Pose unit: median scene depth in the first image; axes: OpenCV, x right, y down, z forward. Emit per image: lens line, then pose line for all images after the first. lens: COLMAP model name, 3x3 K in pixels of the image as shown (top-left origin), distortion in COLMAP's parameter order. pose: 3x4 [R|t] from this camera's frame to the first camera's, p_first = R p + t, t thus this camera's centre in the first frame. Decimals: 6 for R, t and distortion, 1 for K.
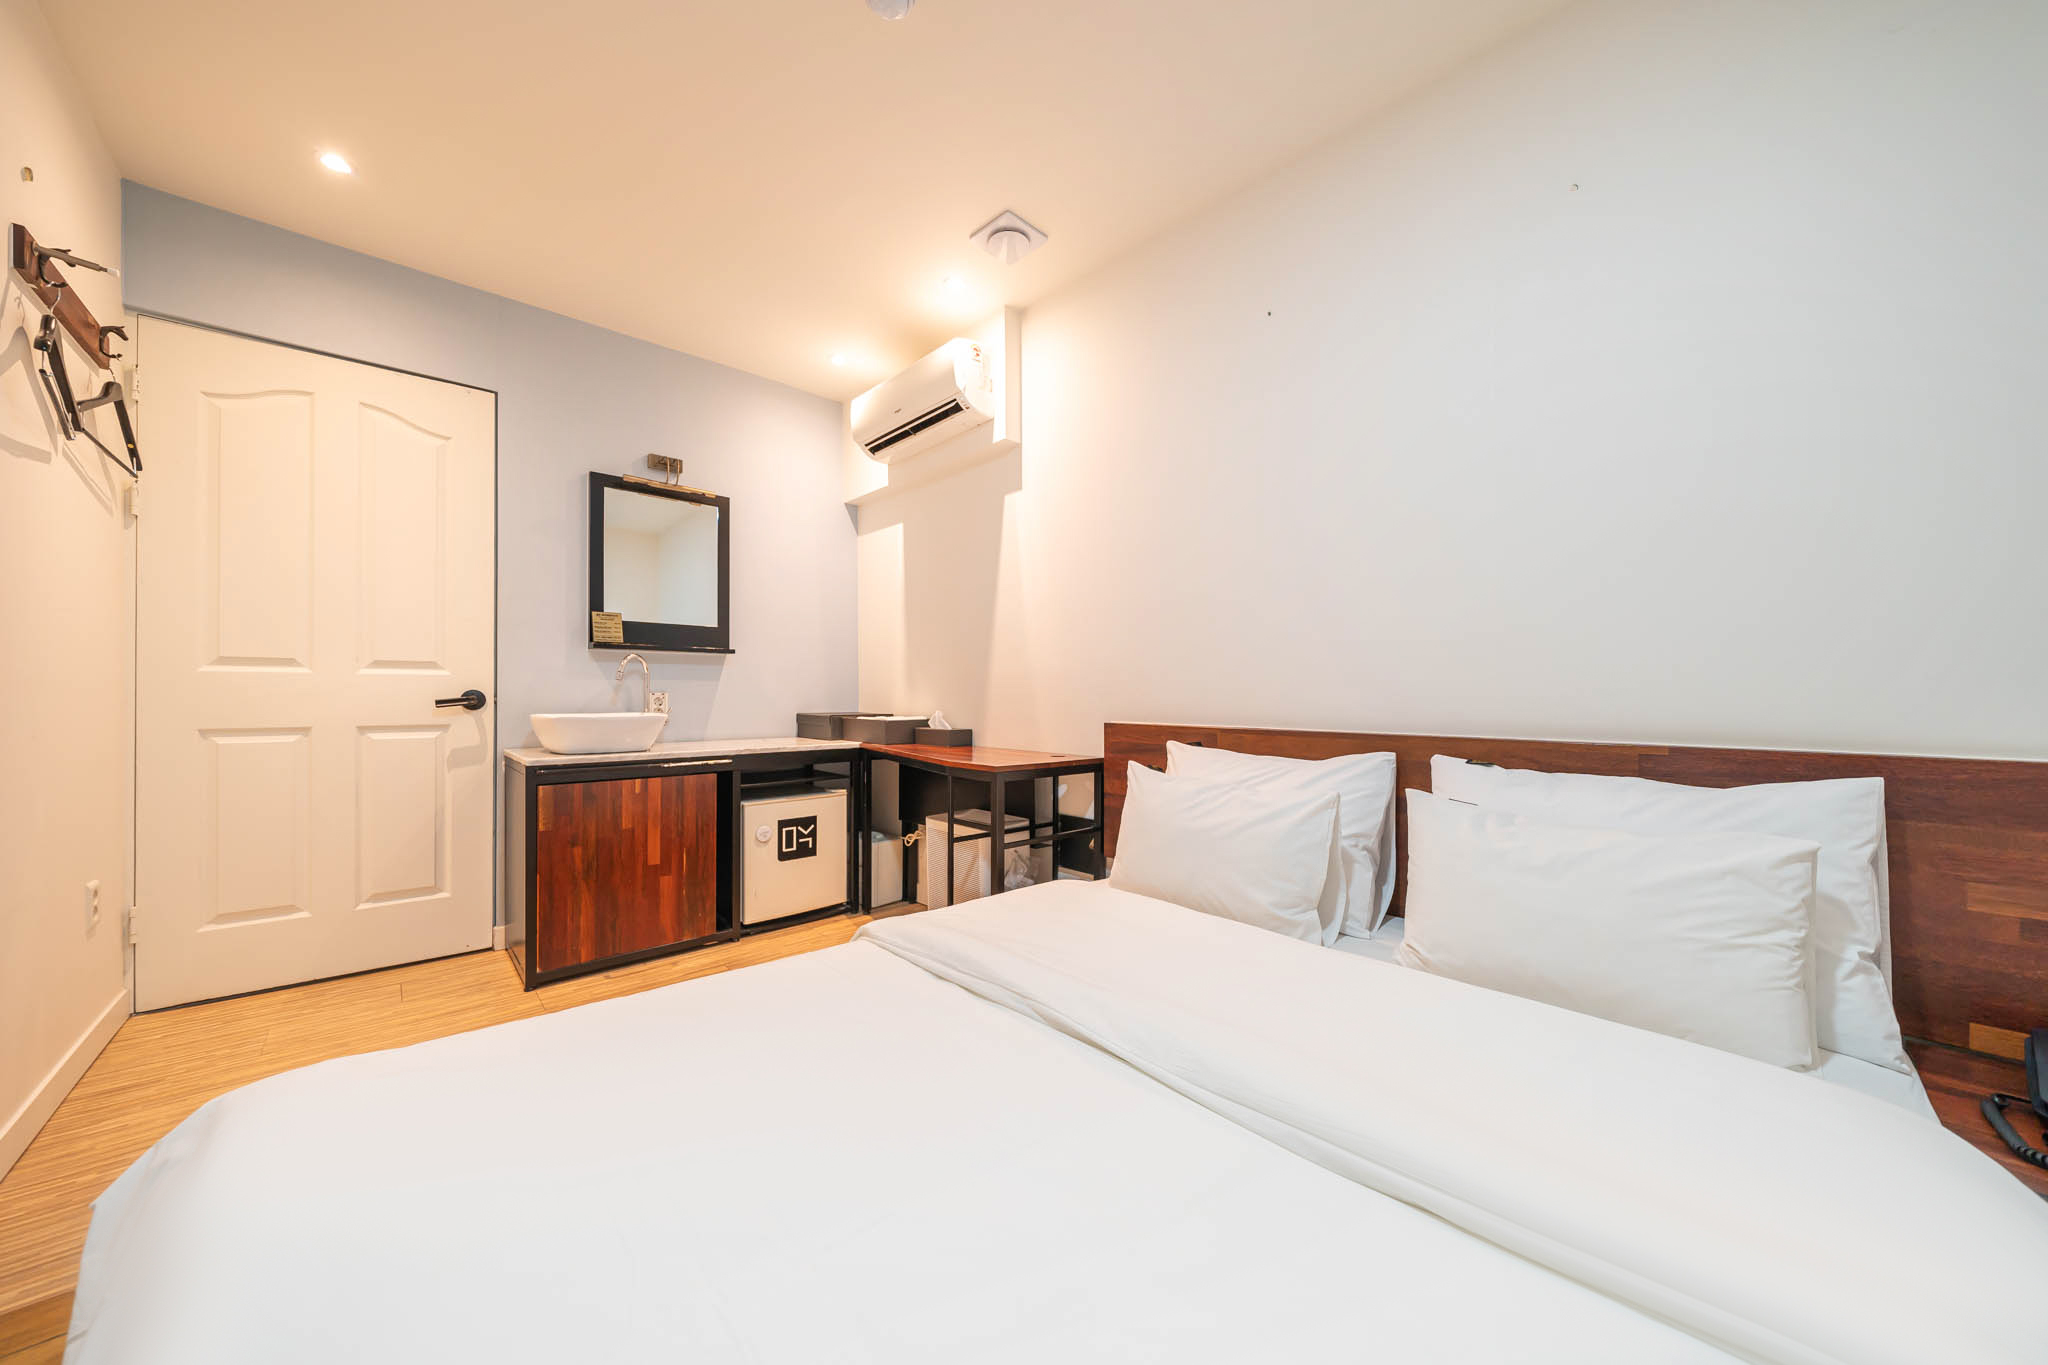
lens RADIAL K [[701.3, 0, 1024.0], [0, 701.3, 682.5], [0, 0, 1]] dist [-0.000708, -0.000041]
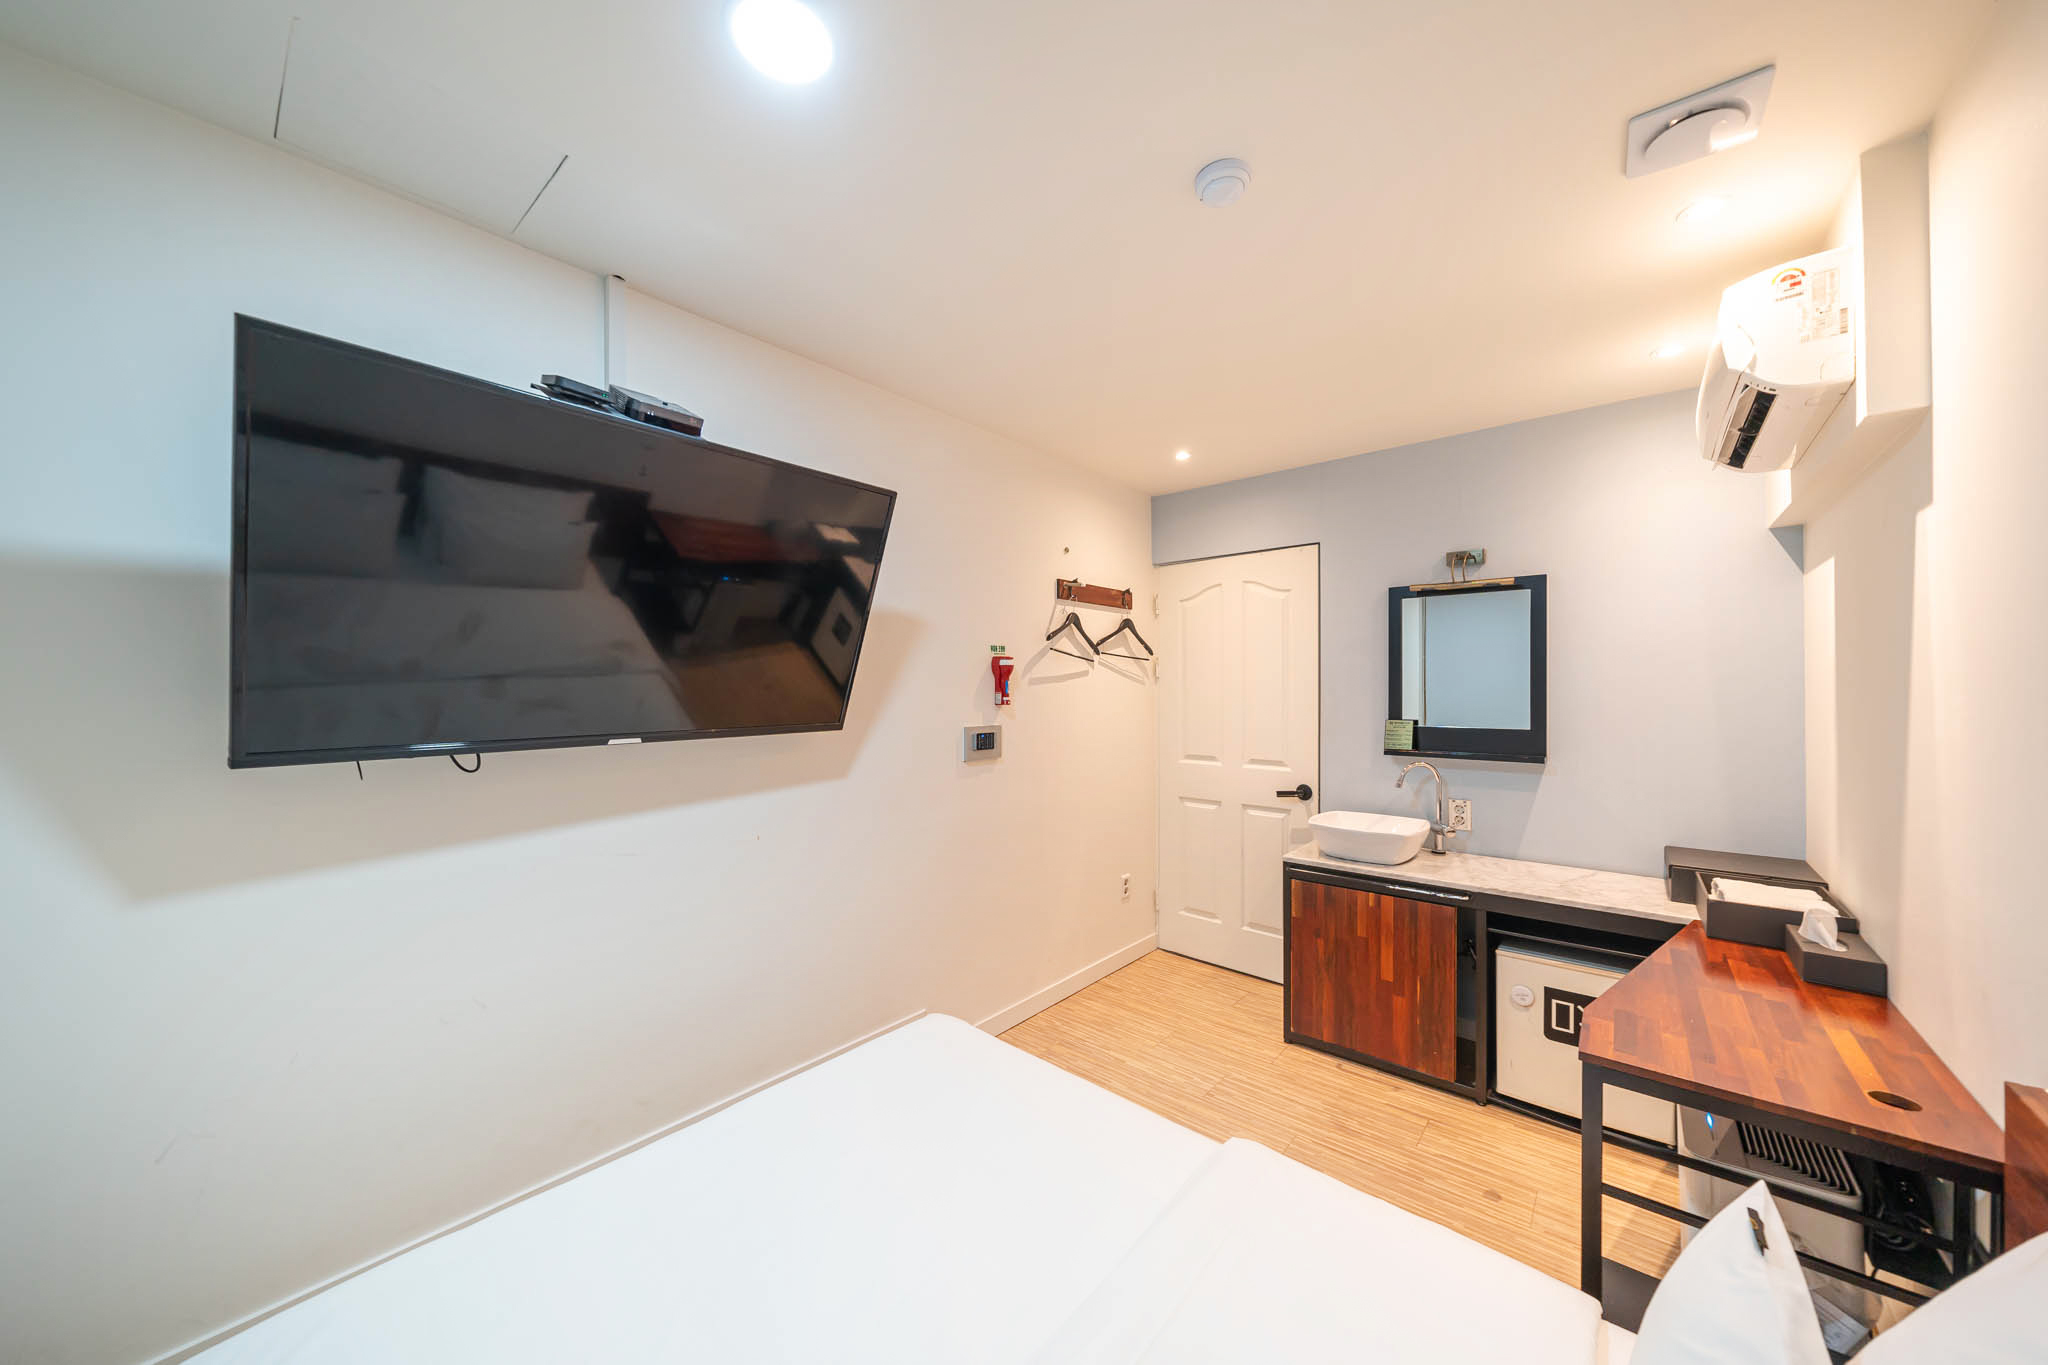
lens RADIAL K [[701.3, 0, 1024.0], [0, 701.3, 682.5], [0, 0, 1]] dist [-0.000708, -0.000041]
pose [[0.113065, -0.014846, -0.993477, 0.429191], [0.014028, 0.999813, -0.013345, -0.166383], [0.993489, -0.012428, 0.113252, 0.357375]]
